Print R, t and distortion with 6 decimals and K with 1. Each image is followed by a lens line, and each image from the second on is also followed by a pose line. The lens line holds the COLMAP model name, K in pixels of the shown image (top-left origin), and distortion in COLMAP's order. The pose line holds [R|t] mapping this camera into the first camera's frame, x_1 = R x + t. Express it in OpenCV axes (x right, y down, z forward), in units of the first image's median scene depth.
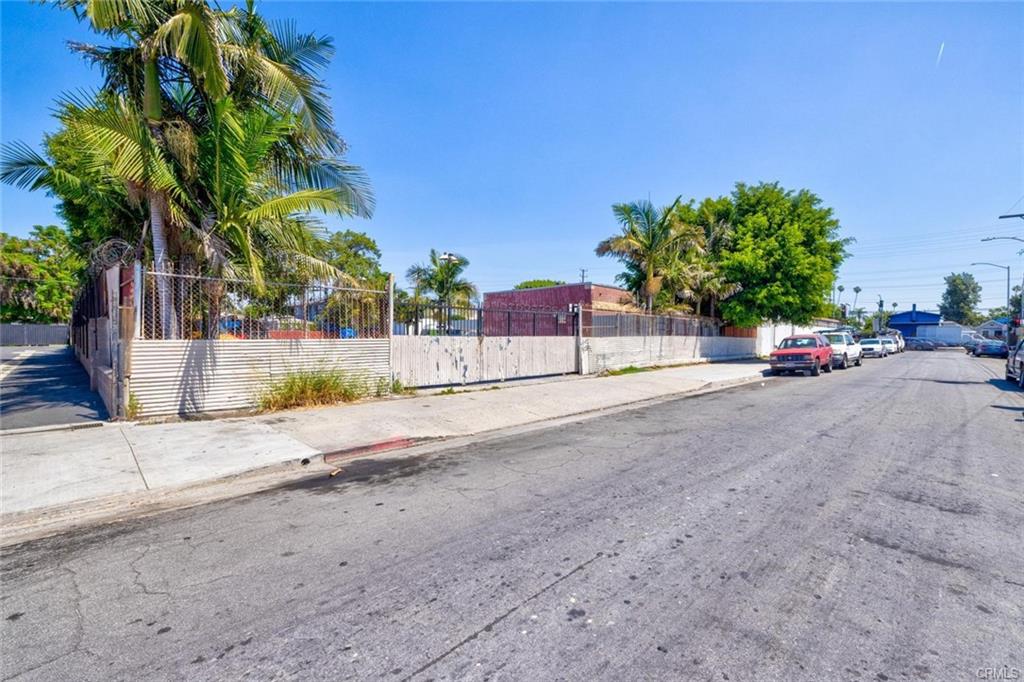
lens RADIAL K [[451.4, 0, 517.1], [0, 451.4, 335.9], [0, 0, 1]] dist [-0.000379, 0.000167]
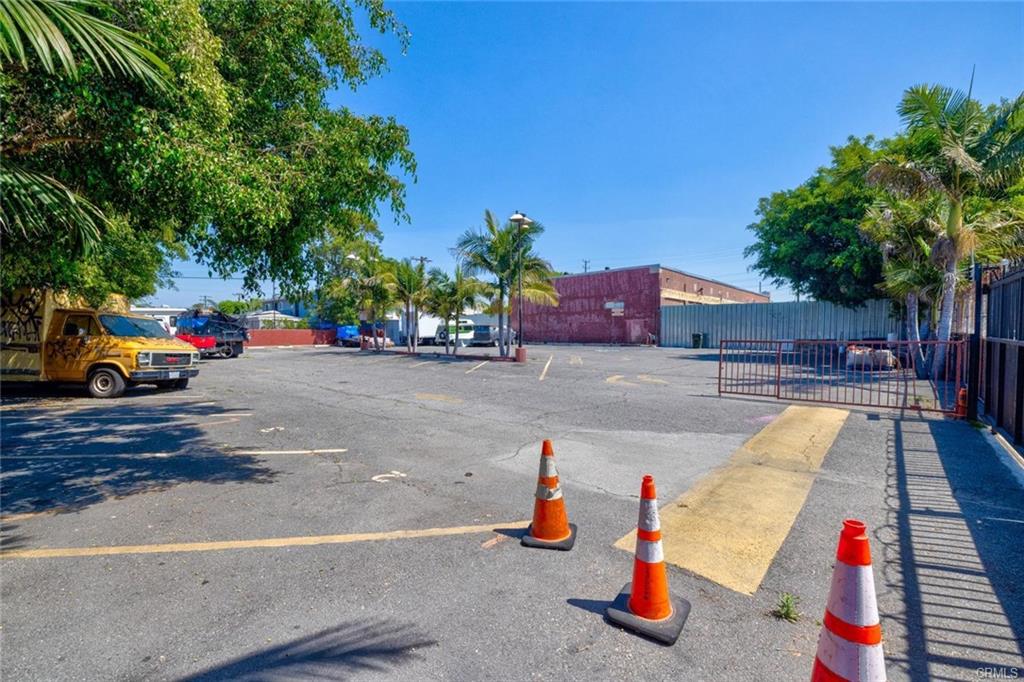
lens RADIAL K [[428.3, 0, 523.0], [0, 428.3, 344.3], [0, 0, 1]] dist [0.001513, -0.000134]
pose [[0.997534, -0.016019, 0.068337, -0.342964], [0.013789, 0.999361, 0.032974, -0.011088], [-0.068822, -0.031950, 0.997117, 0.617371]]
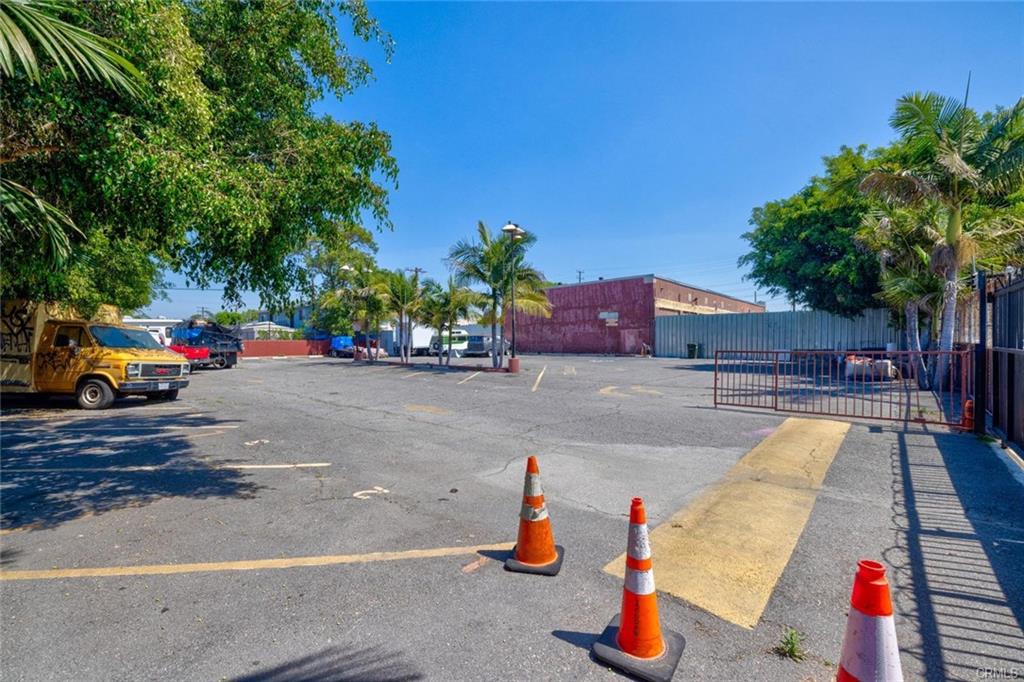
lens RADIAL K [[428.3, 0, 512.6], [0, 428.3, 341.4], [0, 0, 1]] dist [0.002340, 0.000426]
pose [[0.998244, -0.015693, 0.057123, -0.337949], [0.015612, 0.999876, 0.001868, -0.011018], [-0.057145, -0.000973, 0.998365, 0.624892]]
